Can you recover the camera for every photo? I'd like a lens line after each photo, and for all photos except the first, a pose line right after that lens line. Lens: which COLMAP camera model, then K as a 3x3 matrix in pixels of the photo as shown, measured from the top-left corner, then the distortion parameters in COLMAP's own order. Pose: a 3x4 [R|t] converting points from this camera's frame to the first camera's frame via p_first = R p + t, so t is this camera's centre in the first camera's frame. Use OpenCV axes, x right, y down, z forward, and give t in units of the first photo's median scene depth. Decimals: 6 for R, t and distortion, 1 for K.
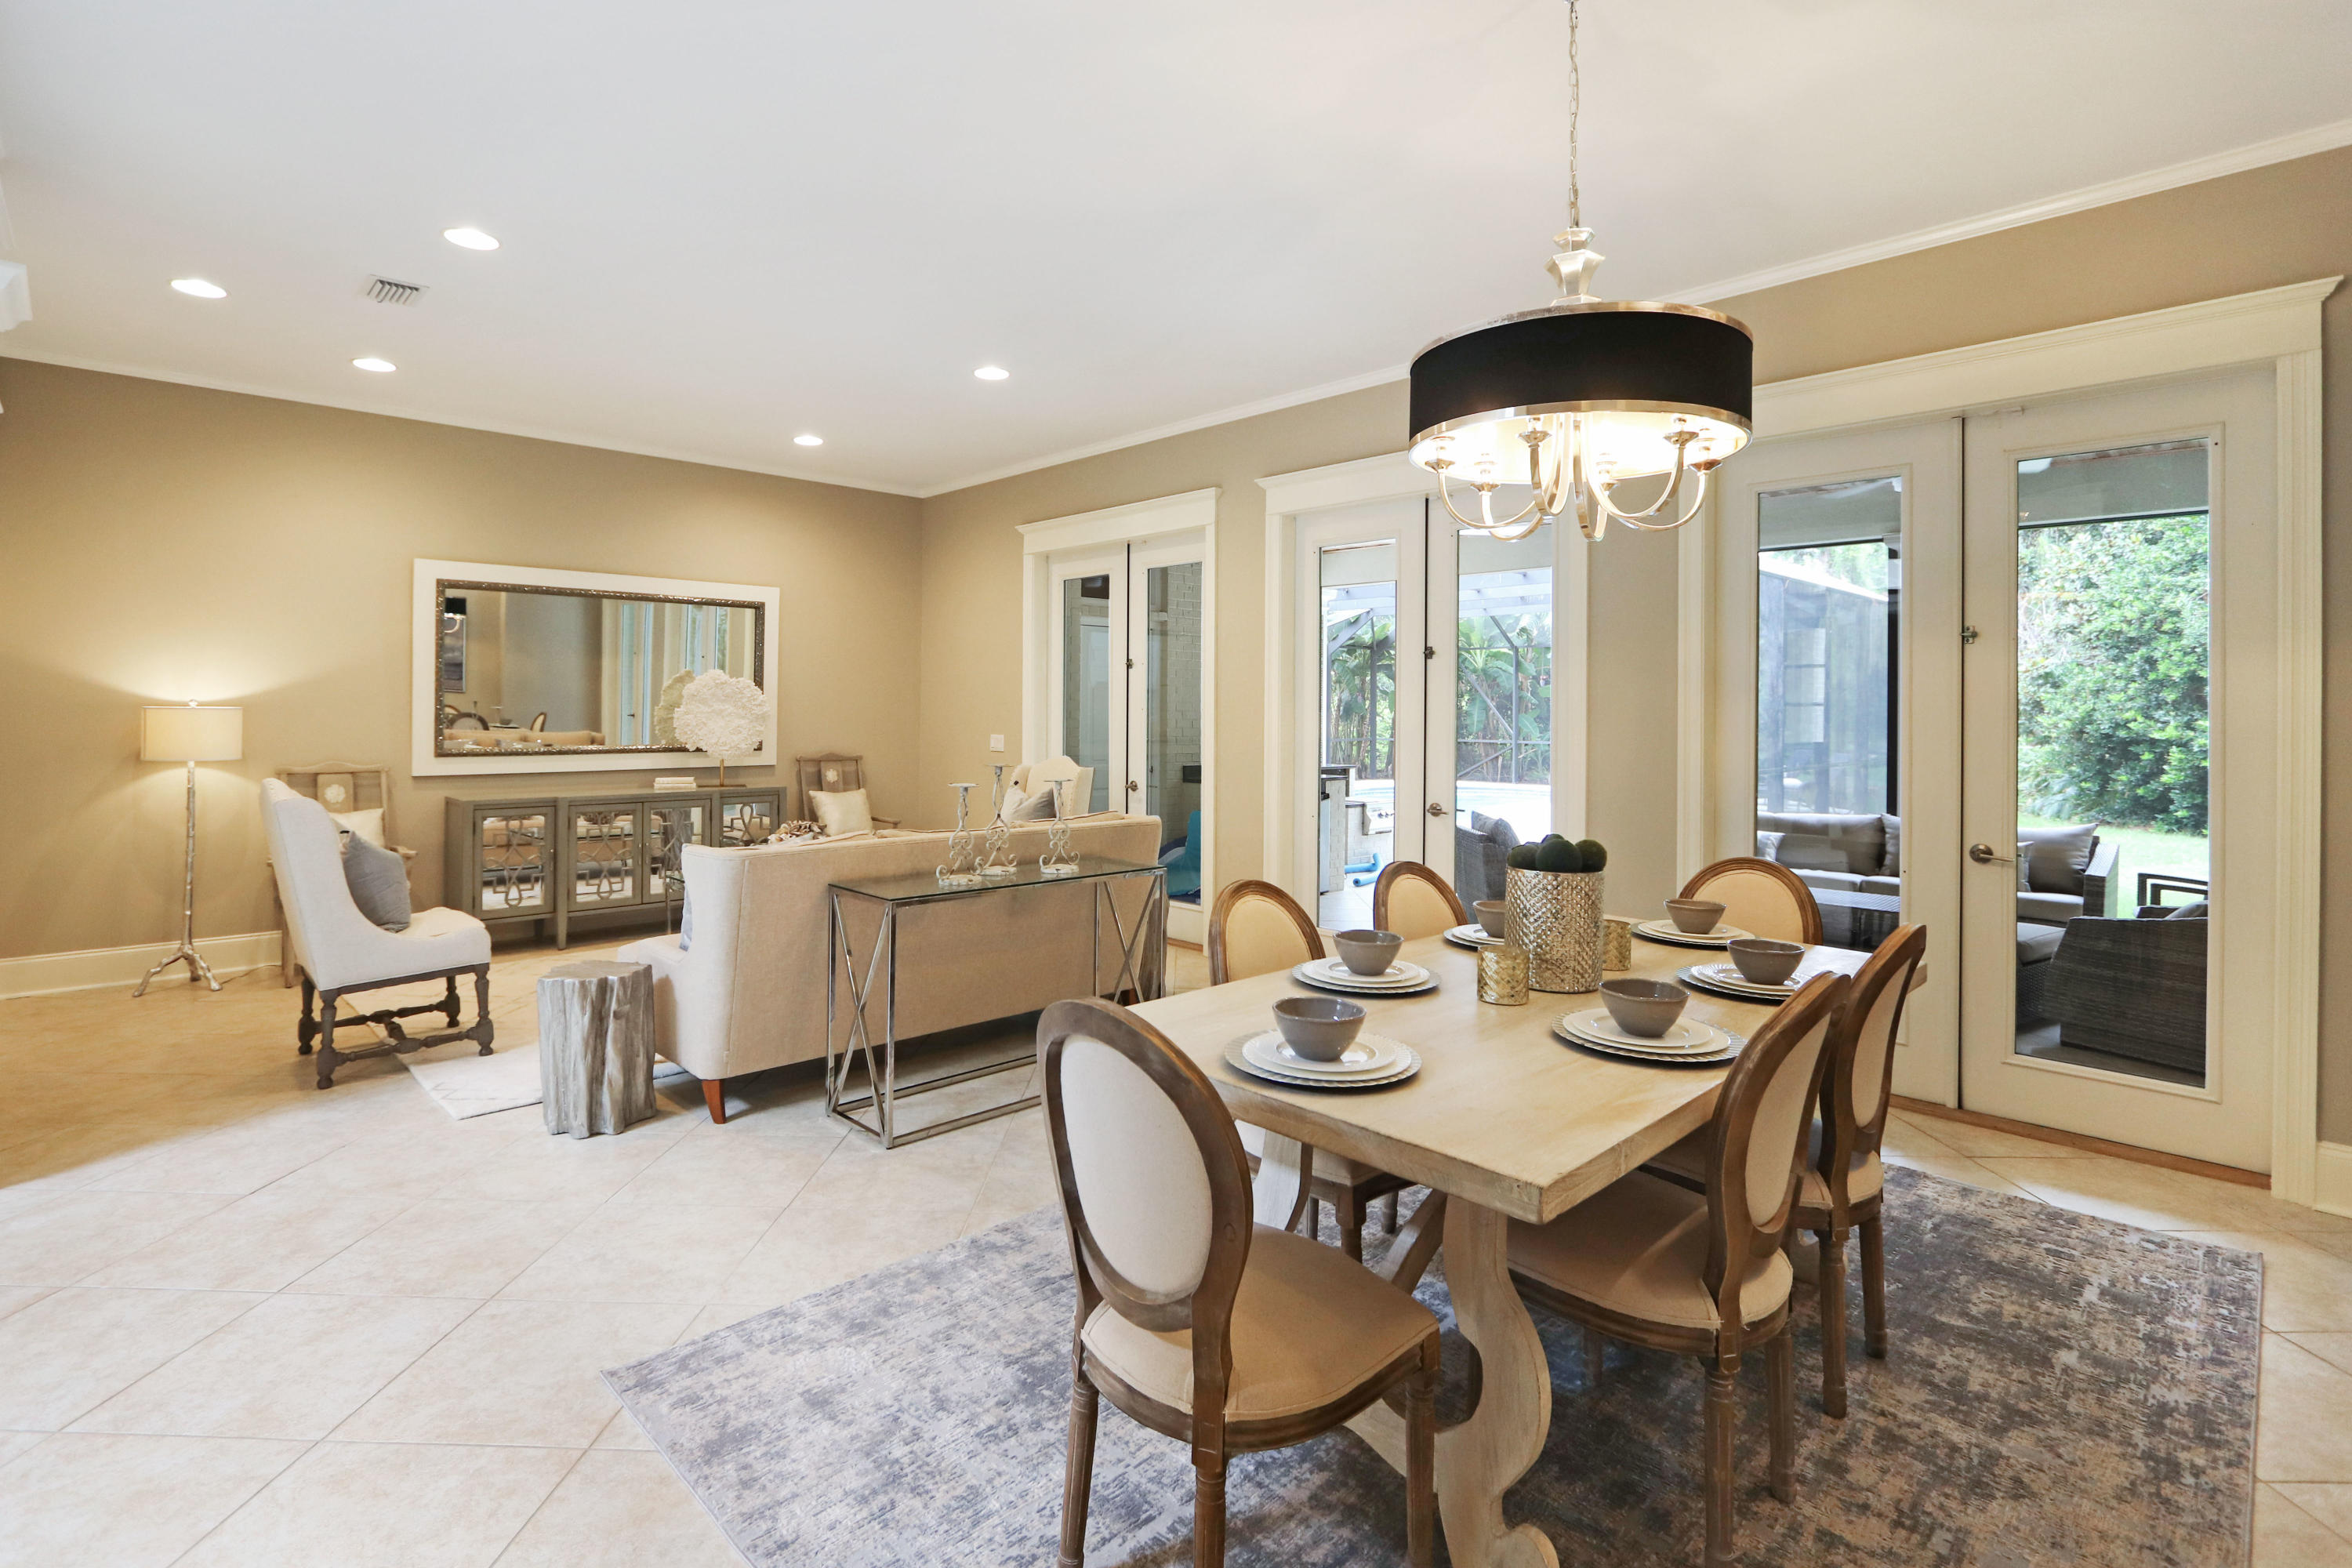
lens RADIAL K [[1131.0, 0, 1189.3], [0, 1131.0, 714.0], [0, 0, 1]] dist [-0.001658, -0.001034]
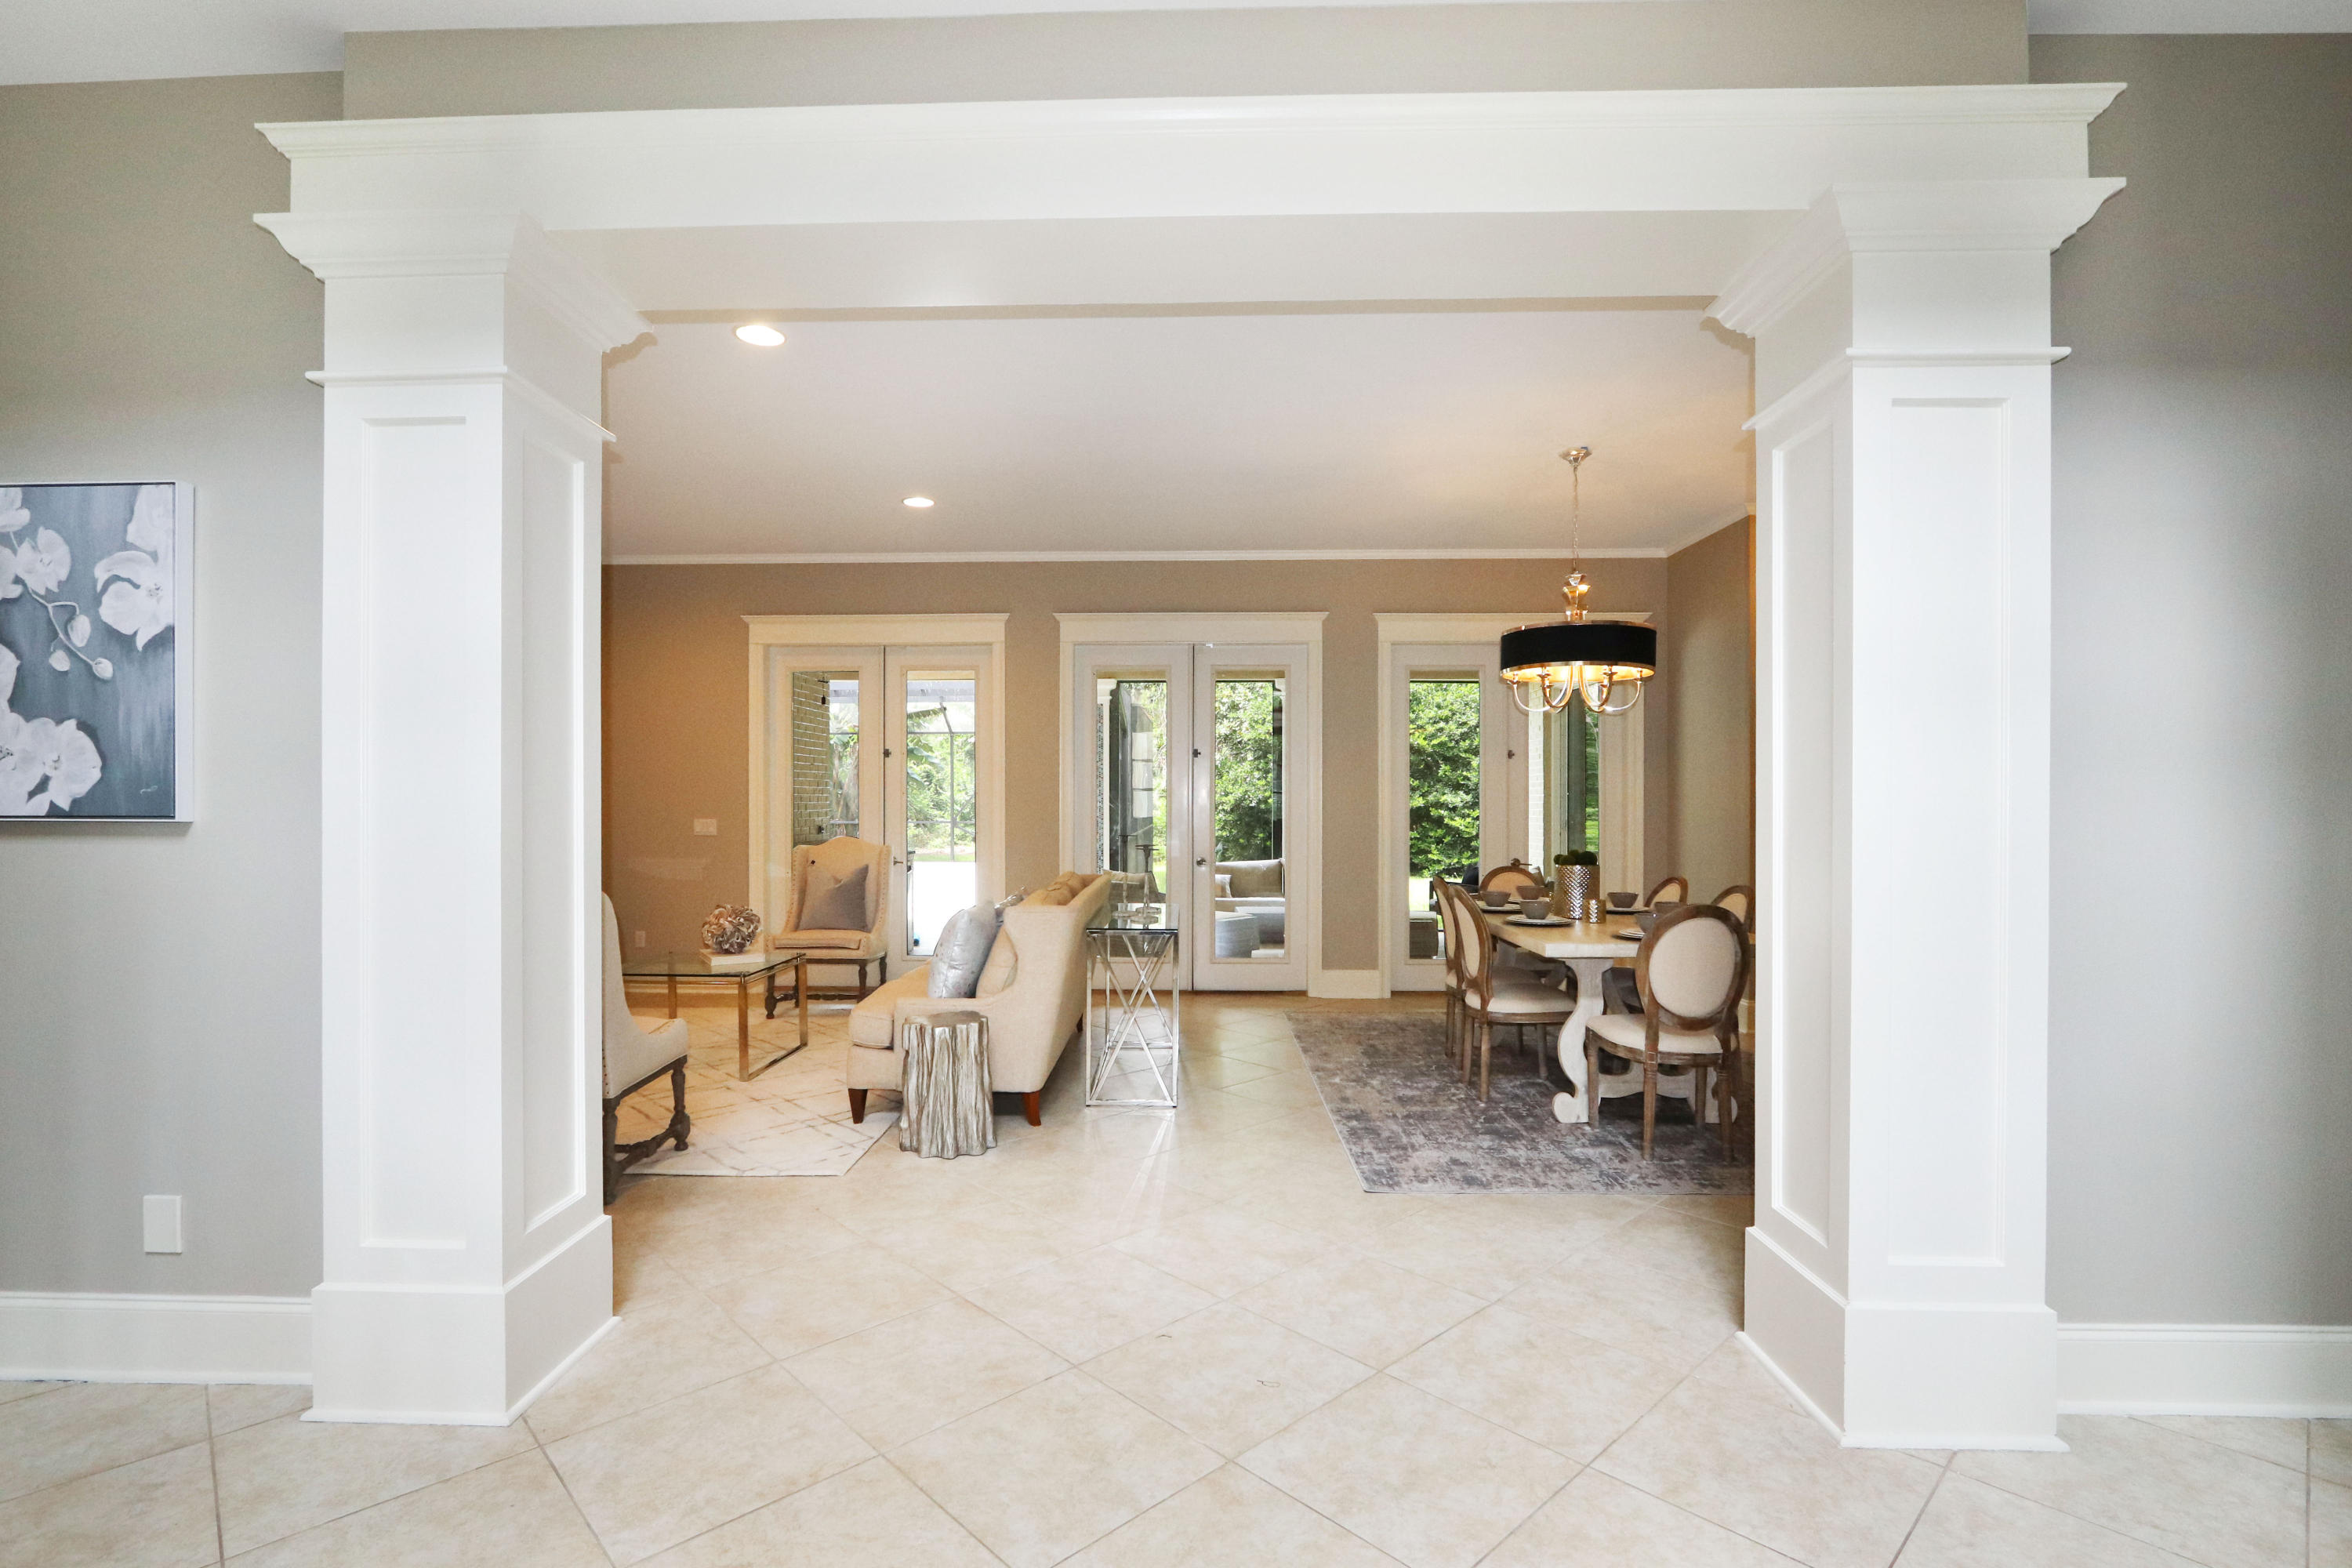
lens RADIAL K [[1101.9, 0, 1175.1], [0, 1101.9, 805.9], [0, 0, 1]] dist [-0.003016, -0.000259]
pose [[0.700002, -0.010123, 0.714069, -1.551403], [0.002049, 0.999924, 0.012166, -0.012647], [-0.714138, -0.007053, 0.699969, 0.039903]]
